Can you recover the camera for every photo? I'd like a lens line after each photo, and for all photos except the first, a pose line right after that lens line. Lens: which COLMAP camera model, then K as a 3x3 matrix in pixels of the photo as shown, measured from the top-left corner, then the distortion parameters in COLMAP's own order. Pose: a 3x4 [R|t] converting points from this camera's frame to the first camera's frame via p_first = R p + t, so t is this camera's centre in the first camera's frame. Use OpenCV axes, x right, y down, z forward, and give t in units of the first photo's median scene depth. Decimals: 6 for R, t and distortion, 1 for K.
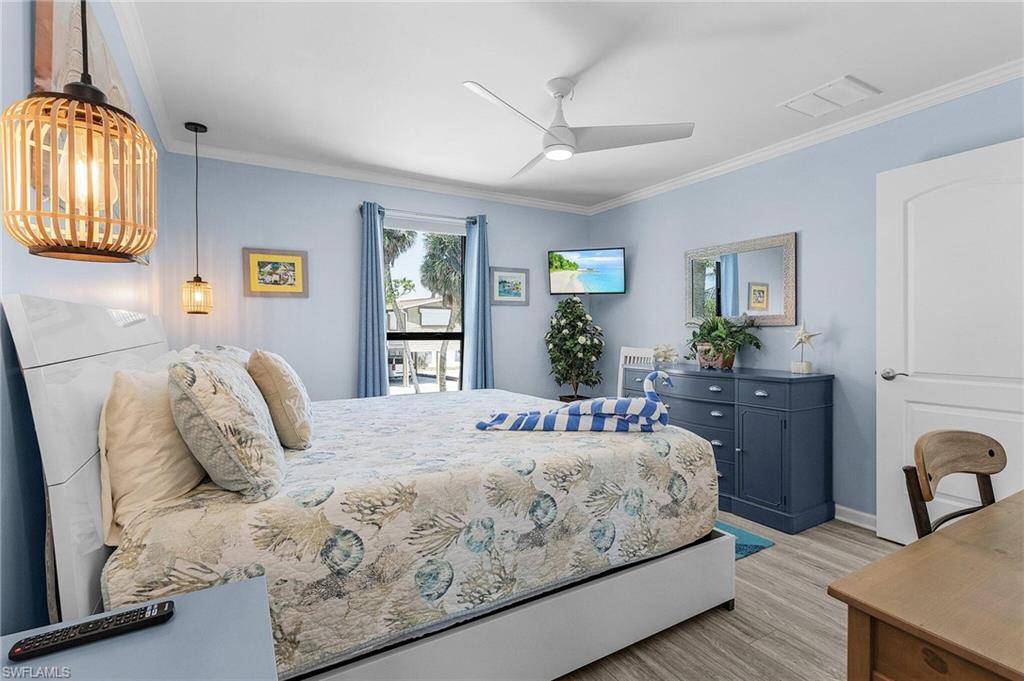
lens RADIAL K [[482.5, 0, 503.4], [0, 482.5, 334.9], [0, 0, 1]] dist [-0.028518, -0.000244]
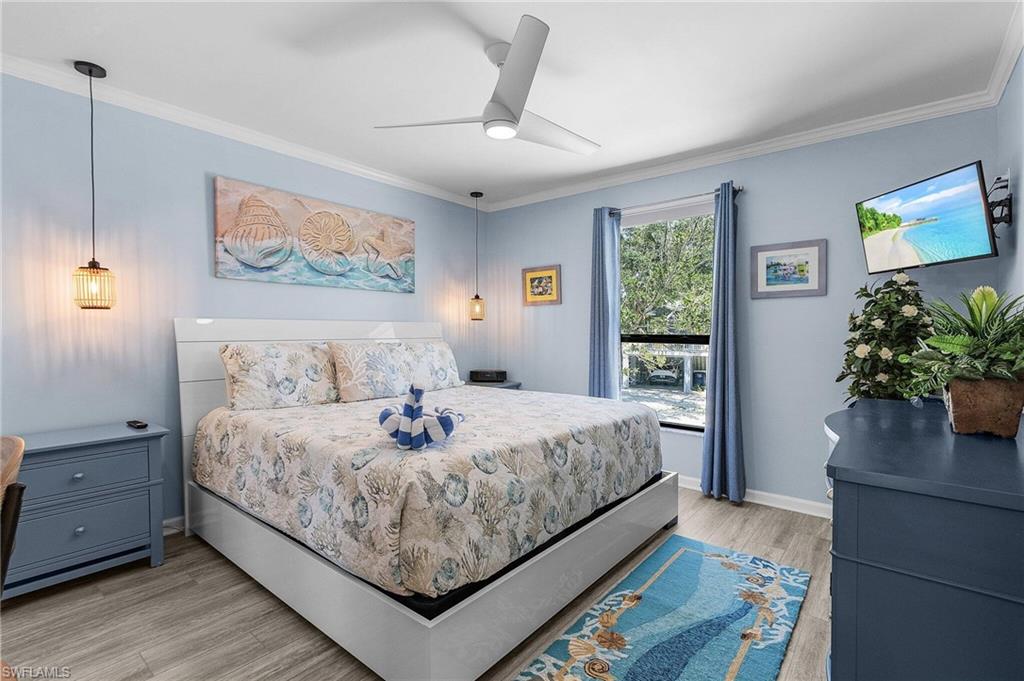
lens RADIAL K [[482.5, 0, 503.4], [0, 482.5, 334.9], [0, 0, 1]] dist [-0.028518, -0.000244]
pose [[0.340937, 0.007734, -0.940054, 0.654520], [-0.011710, 0.999924, 0.003979, -0.006210], [0.940013, 0.009652, 0.341002, 0.480425]]
